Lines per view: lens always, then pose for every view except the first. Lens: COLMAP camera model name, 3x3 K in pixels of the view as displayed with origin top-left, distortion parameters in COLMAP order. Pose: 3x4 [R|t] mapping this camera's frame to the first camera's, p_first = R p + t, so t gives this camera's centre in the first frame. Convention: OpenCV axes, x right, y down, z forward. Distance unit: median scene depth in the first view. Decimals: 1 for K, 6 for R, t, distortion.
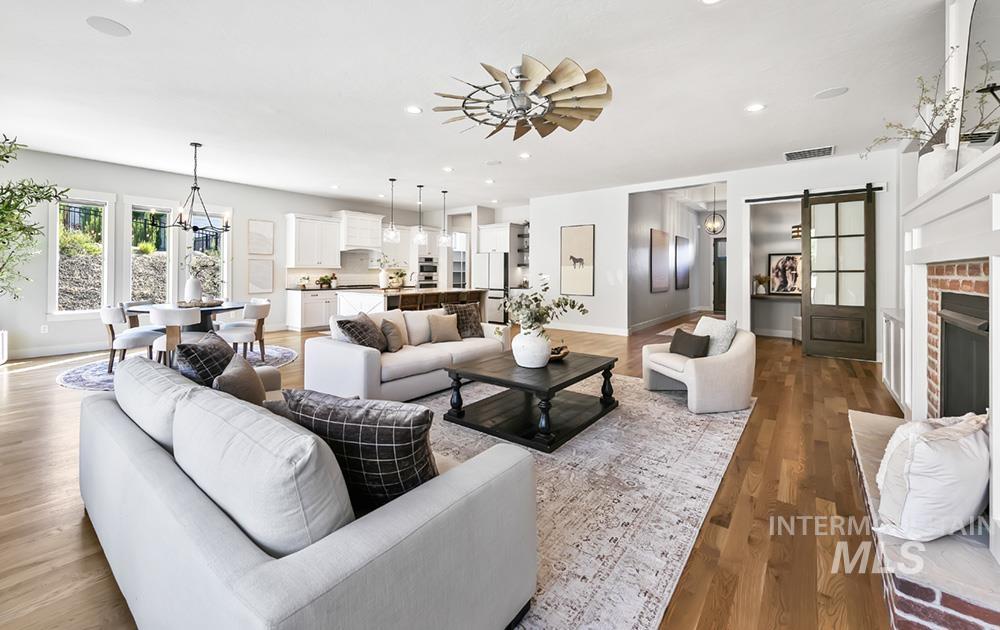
lens RADIAL K [[413.8, 0, 472.0], [0, 413.8, 272.7], [0, 0, 1]] dist [0.001757, -0.000101]
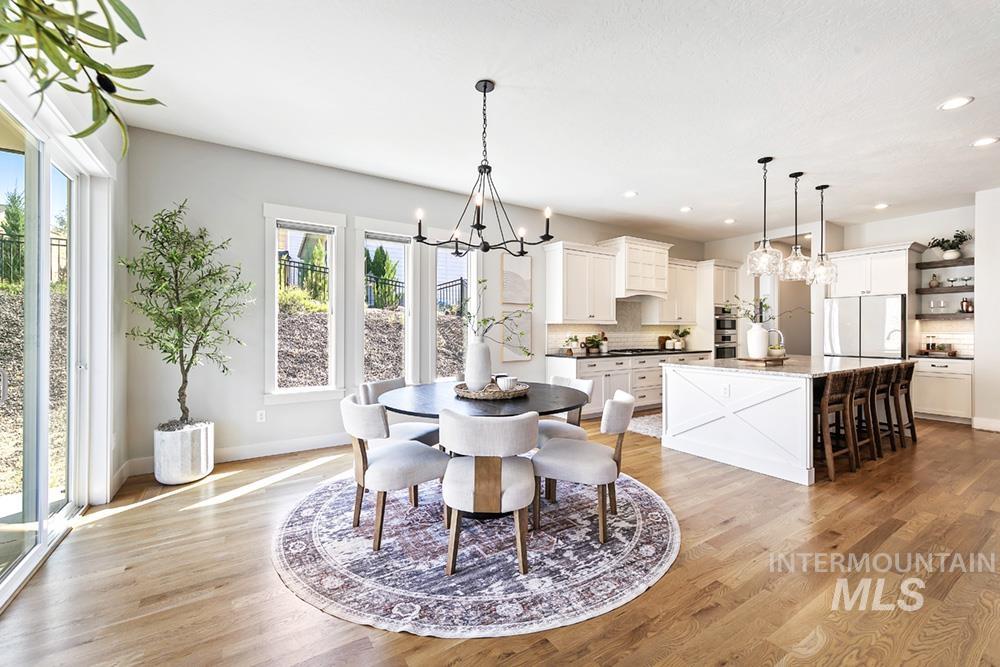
lens RADIAL K [[417.2, 0, 503.3], [0, 417.2, 330.2], [0, 0, 1]] dist [0.004642, 0.000017]
pose [[0.956254, -0.004721, -0.292500, -0.293532], [0.004024, 0.999987, -0.002983, 0.000132], [0.292510, 0.001675, 0.956261, 0.299374]]
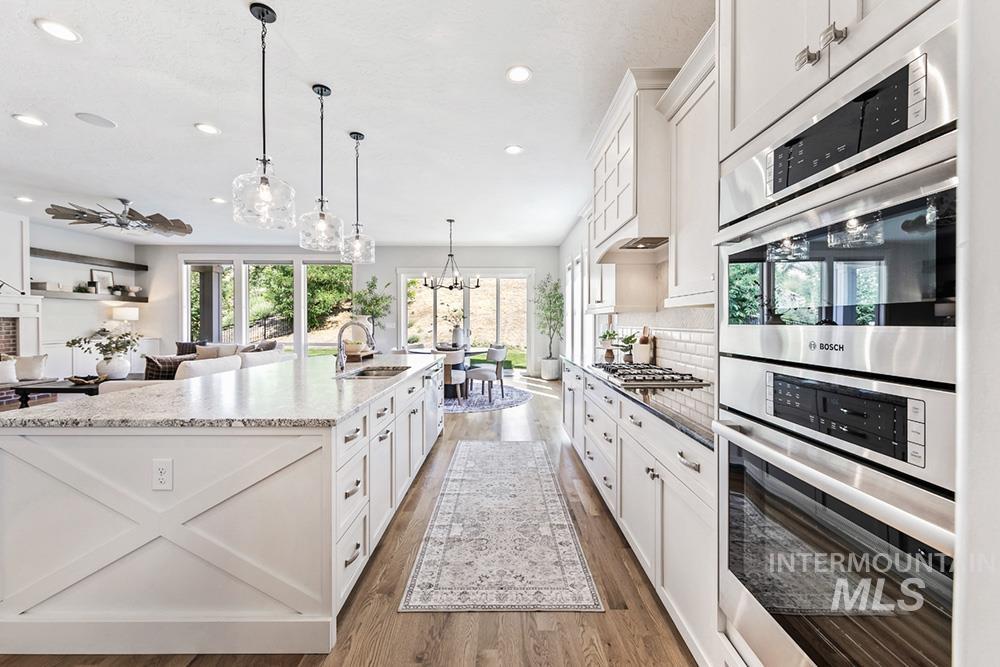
lens RADIAL K [[393.8, 0, 499.4], [0, 393.8, 326.0], [0, 0, 1]] dist [0.001084, 0.000211]
pose [[-0.772583, 0.002262, -0.634909, -0.015858], [-0.002971, 0.999970, 0.007178, 0.000505], [0.634907, 0.007431, -0.772553, 1.195101]]
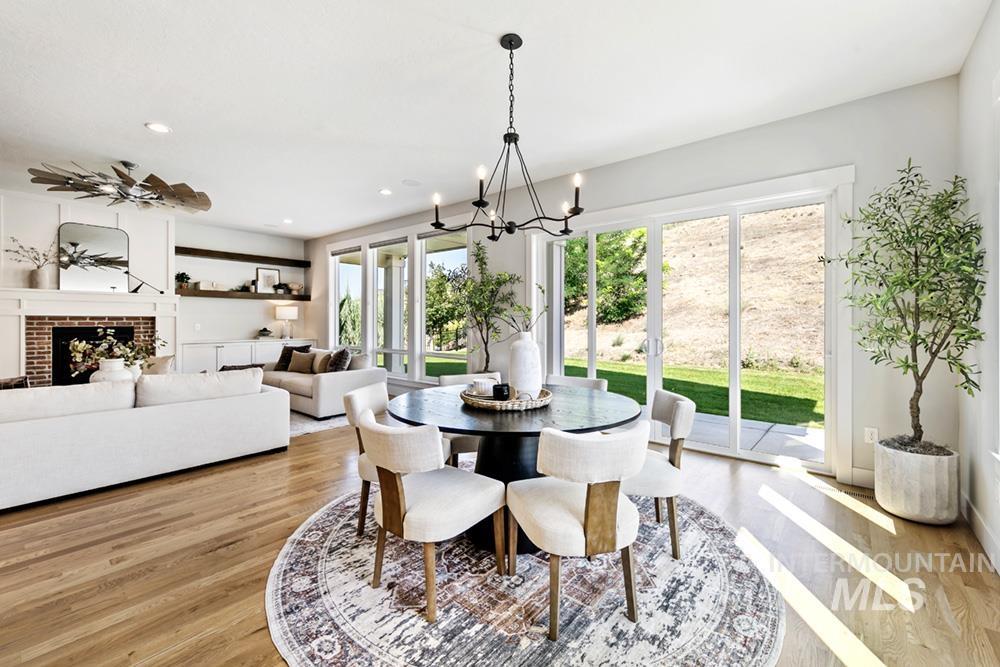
lens RADIAL K [[417.2, 0, 498.9], [0, 417.2, 320.9], [0, 0, 1]] dist [0.004642, 0.000017]
pose [[-0.999972, -0.007295, 0.001498, -0.390280], [-0.007300, 0.999967, -0.003479, -0.001532], [-0.001473, -0.003490, -0.999993, 0.862810]]
